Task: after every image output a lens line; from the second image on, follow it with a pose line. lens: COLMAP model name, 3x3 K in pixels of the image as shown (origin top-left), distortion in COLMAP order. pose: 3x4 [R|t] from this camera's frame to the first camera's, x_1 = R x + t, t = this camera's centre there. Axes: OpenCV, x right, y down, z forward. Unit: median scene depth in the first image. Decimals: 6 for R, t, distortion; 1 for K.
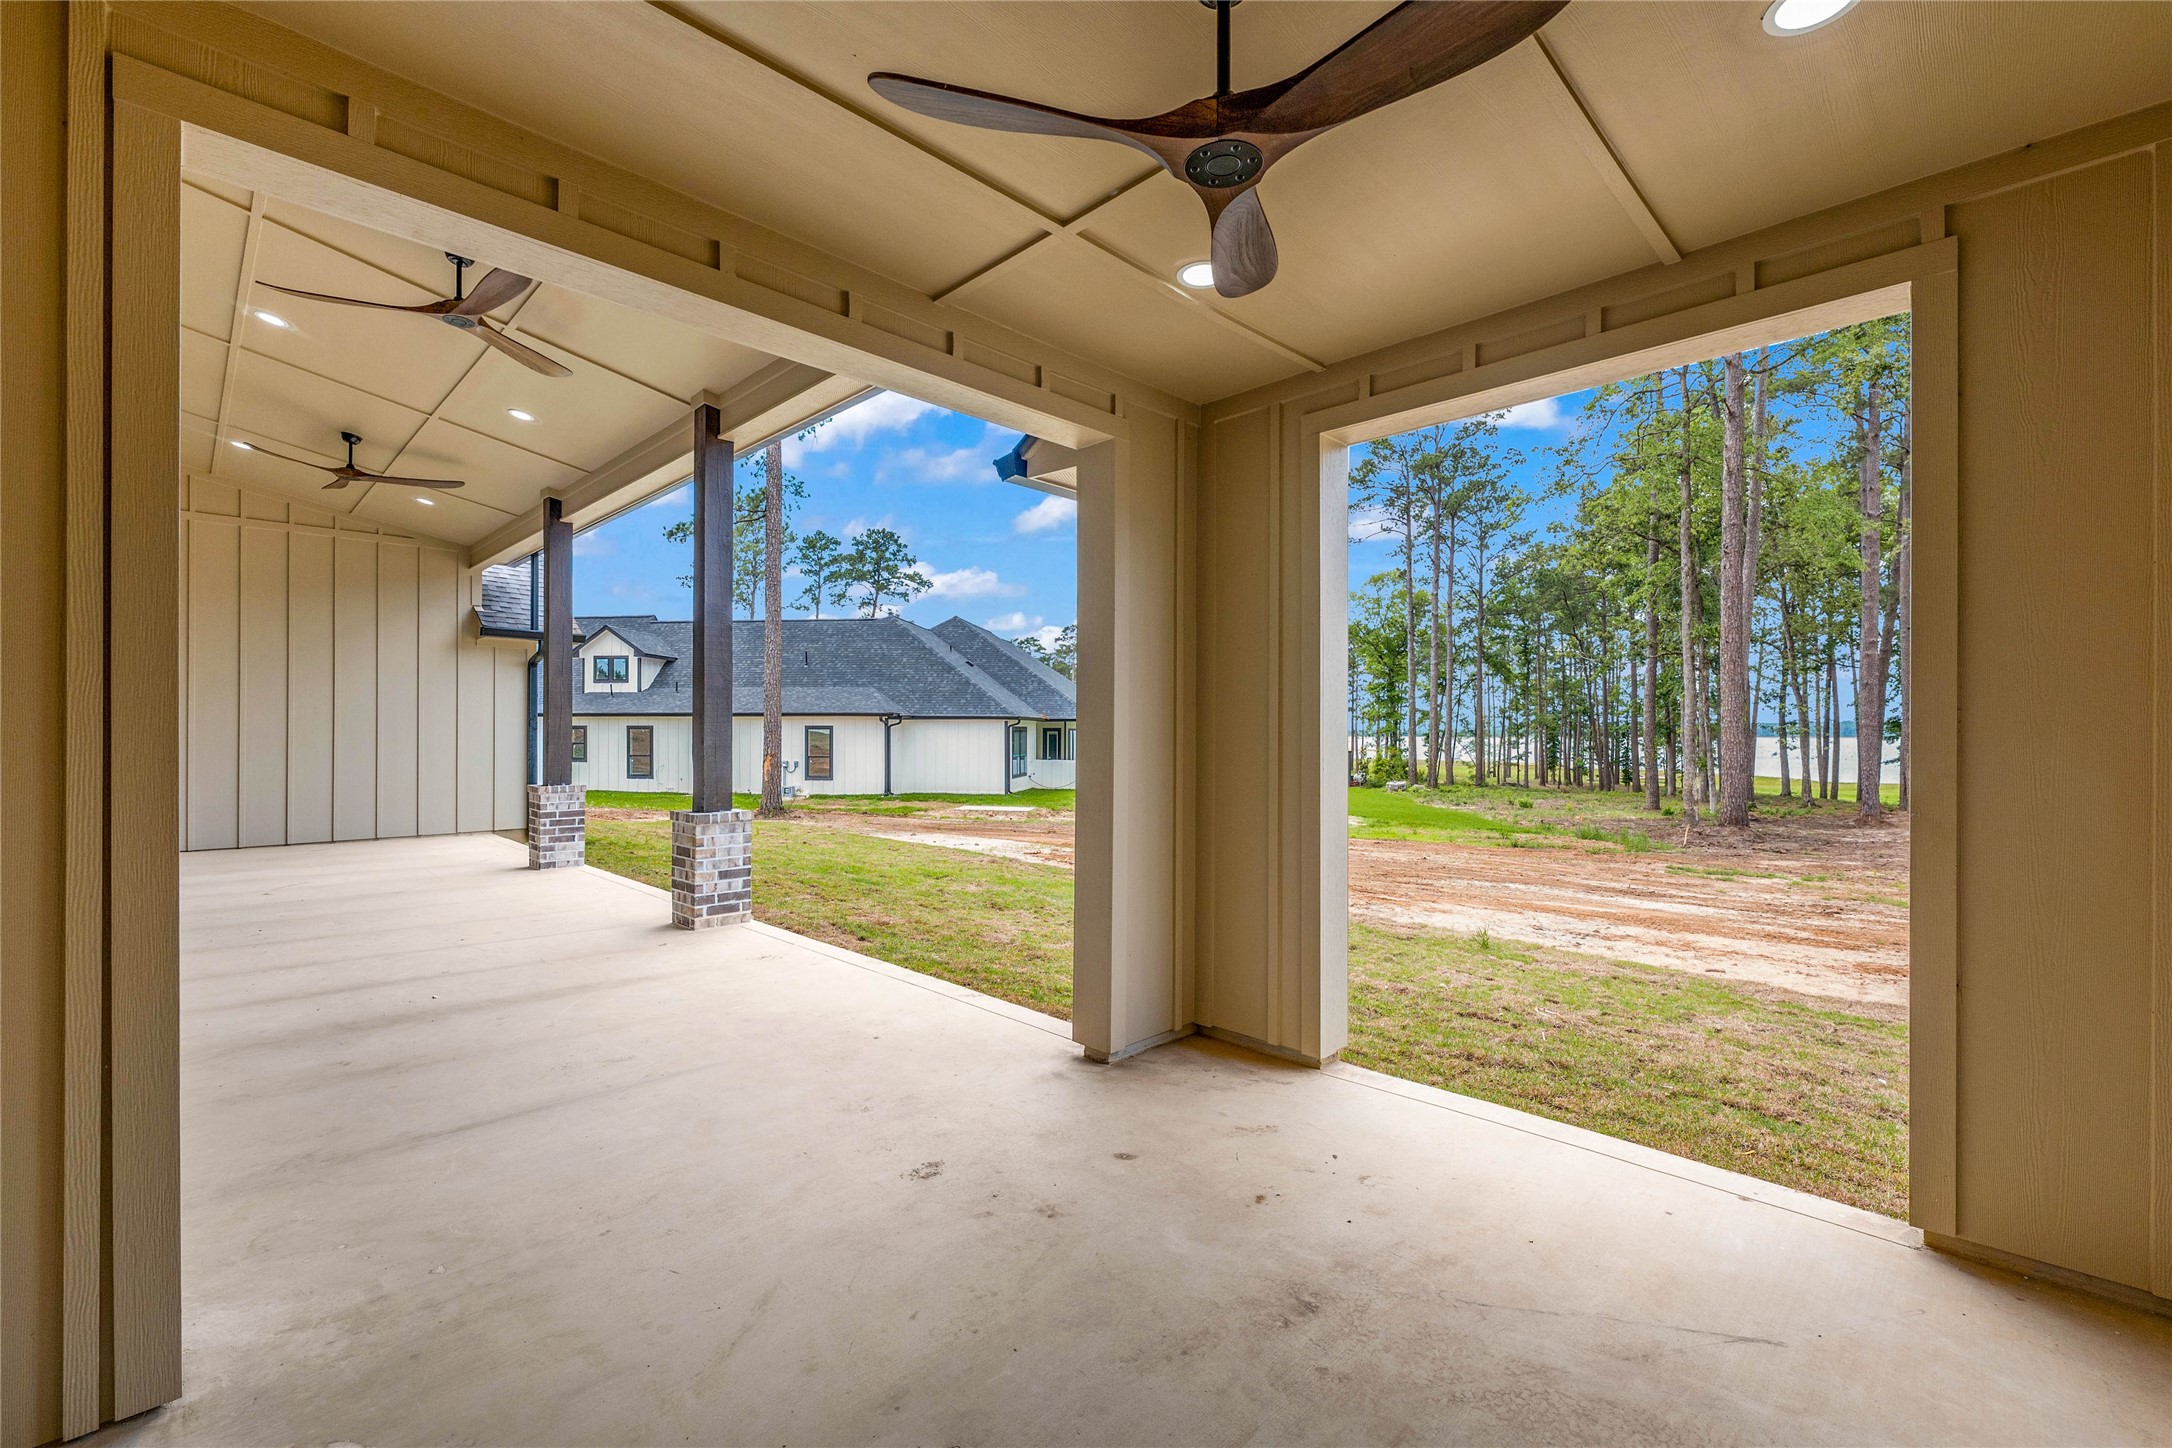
lens RADIAL K [[930.9, 0, 1079.2], [0, 930.9, 736.1], [0, 0, 1]] dist [-0.000768, 0.000117]
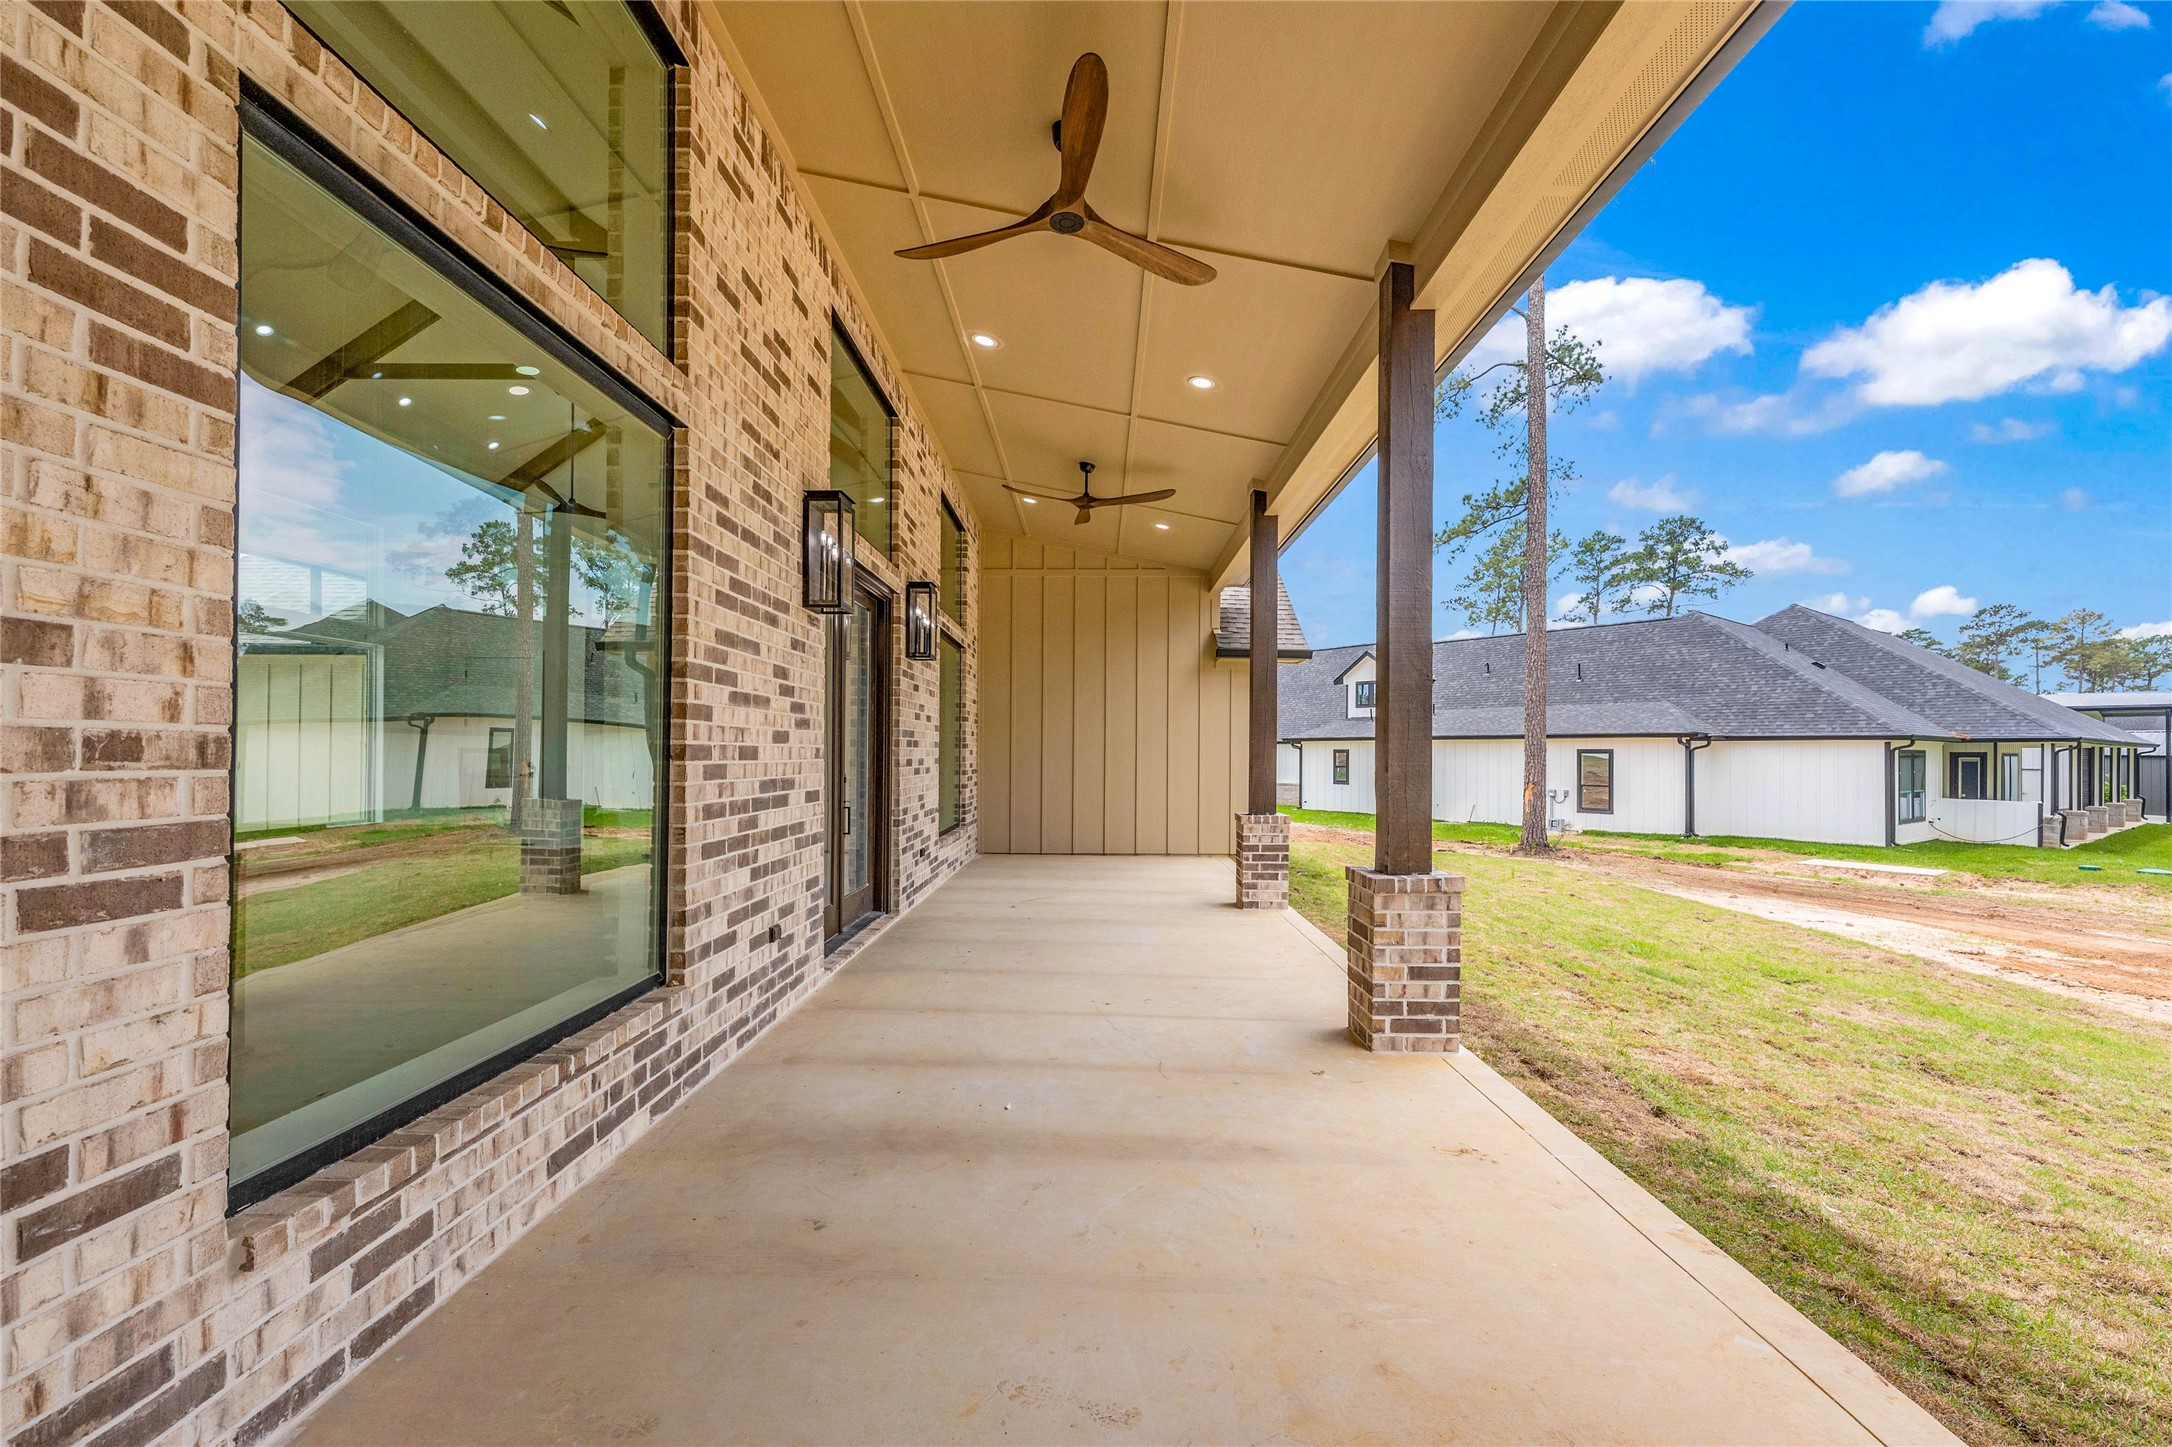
lens RADIAL K [[930.9, 0, 1088.6], [0, 930.9, 746.3], [0, 0, 1]] dist [-0.000768, 0.000117]
pose [[0.716170, -0.003987, -0.697915, -0.061040], [-0.006603, 0.999900, -0.012488, 0.000343], [0.697895, 0.013552, 0.716072, 0.247205]]
